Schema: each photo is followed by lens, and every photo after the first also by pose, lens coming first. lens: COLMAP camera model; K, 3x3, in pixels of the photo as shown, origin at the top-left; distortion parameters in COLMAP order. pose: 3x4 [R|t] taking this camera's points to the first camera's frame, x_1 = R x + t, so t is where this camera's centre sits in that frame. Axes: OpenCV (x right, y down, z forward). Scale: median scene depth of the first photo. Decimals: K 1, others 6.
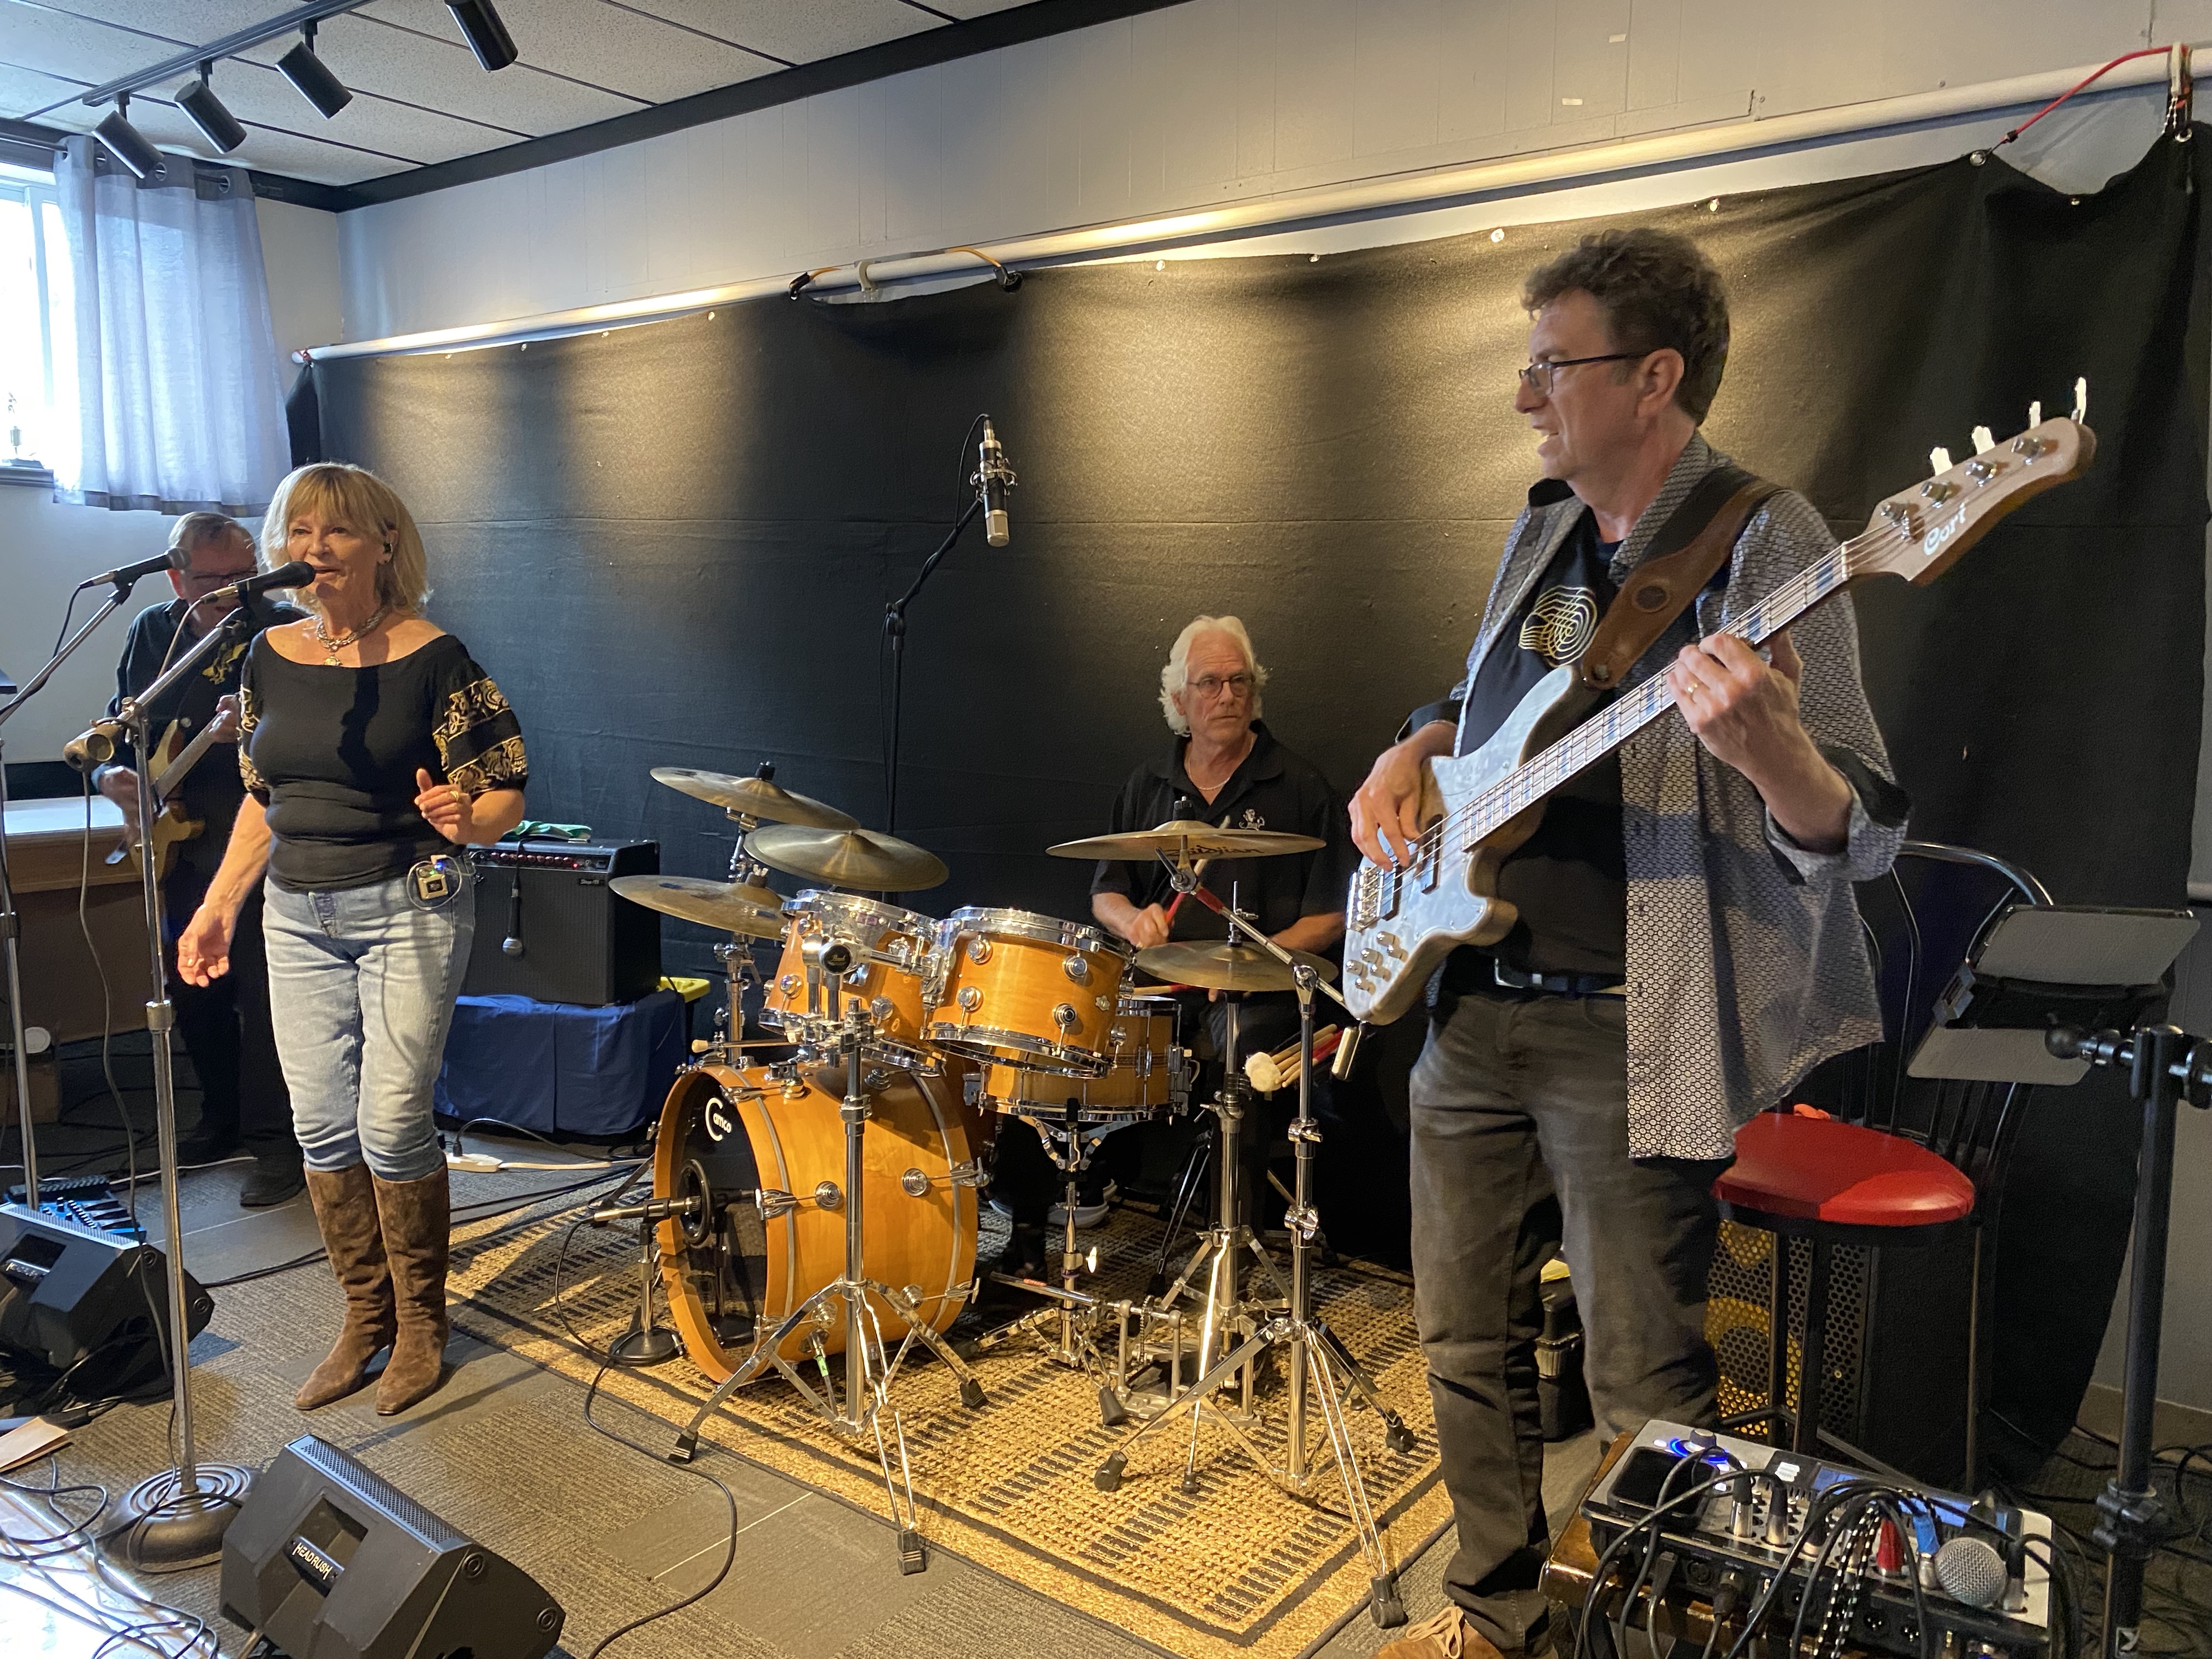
lens RADIAL K [[1691.5, 0, 1101.0], [0, 1691.5, 822.7], [0, 0, 1]] dist [0.043354, -0.038142]
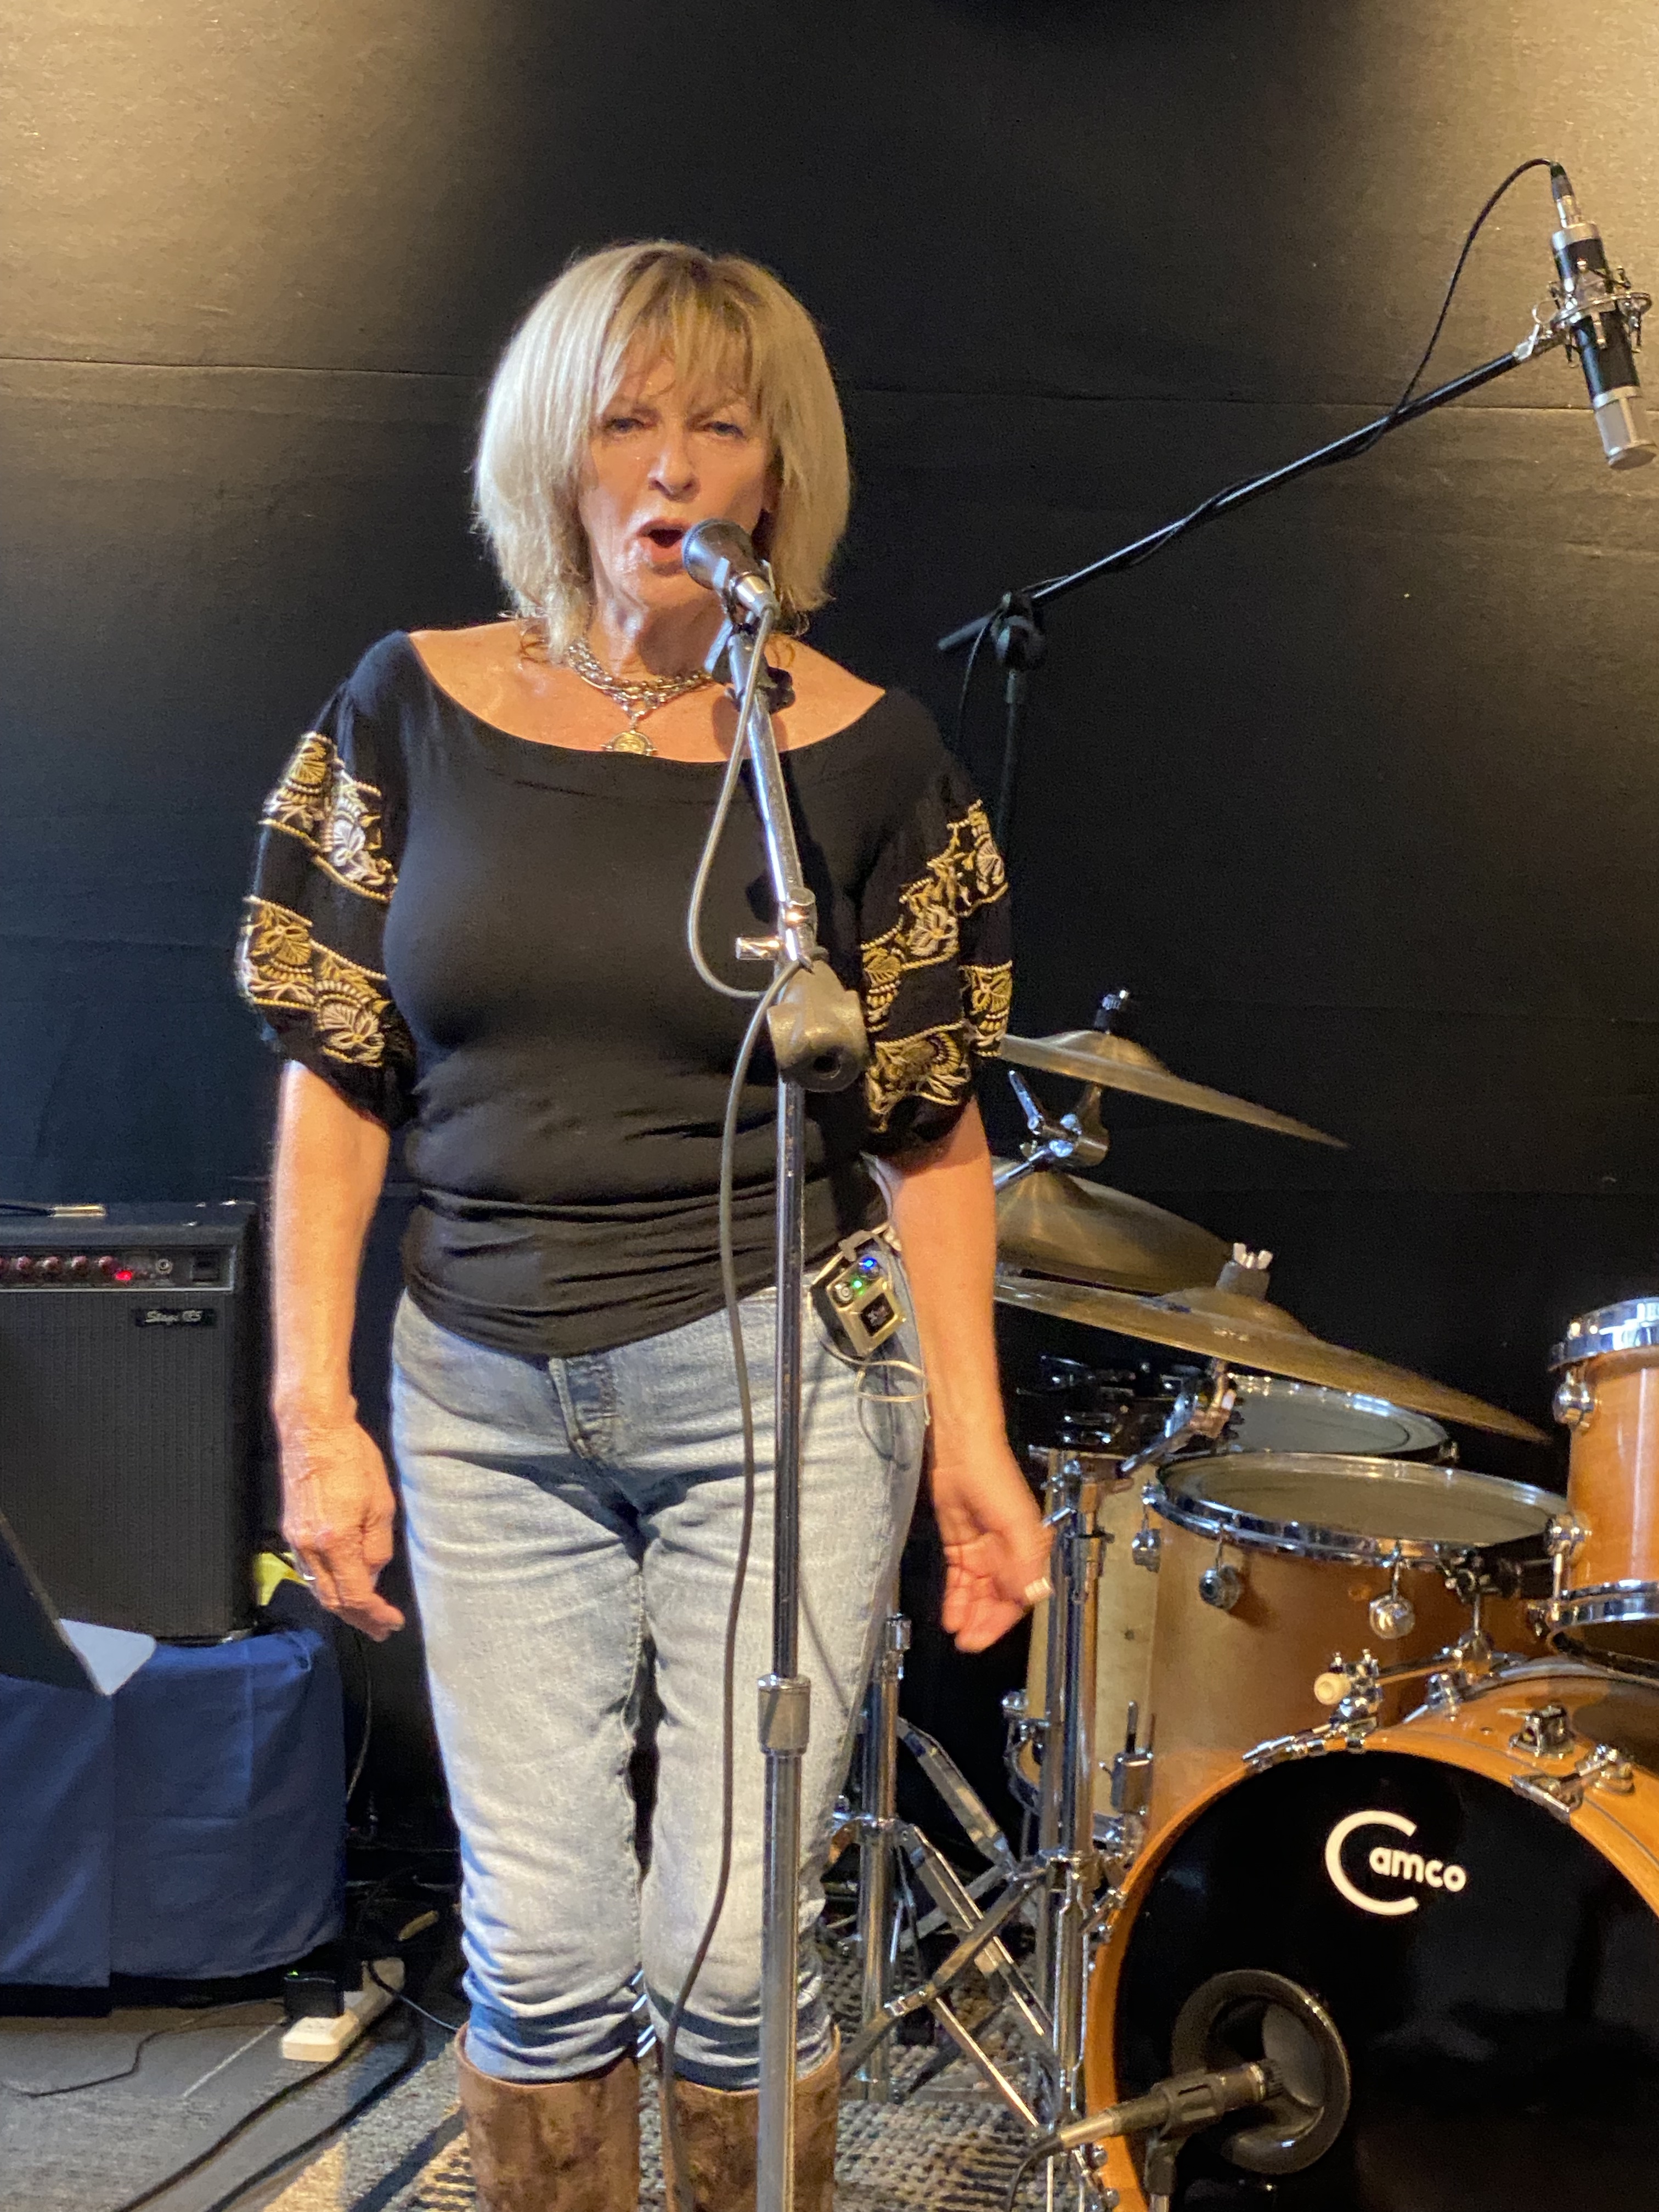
lens RADIAL K [[4256.9, 0, 829.6], [0, 4256.9, 1106.1], [0, 0, 1]] dist [0.017224, 0.055809]
pose [[0.942198, -0.032978, 0.333429, -0.700400], [0.032943, 0.999441, 0.005758, -0.019187], [-0.333432, 0.005559, 0.942758, 0.071172]]
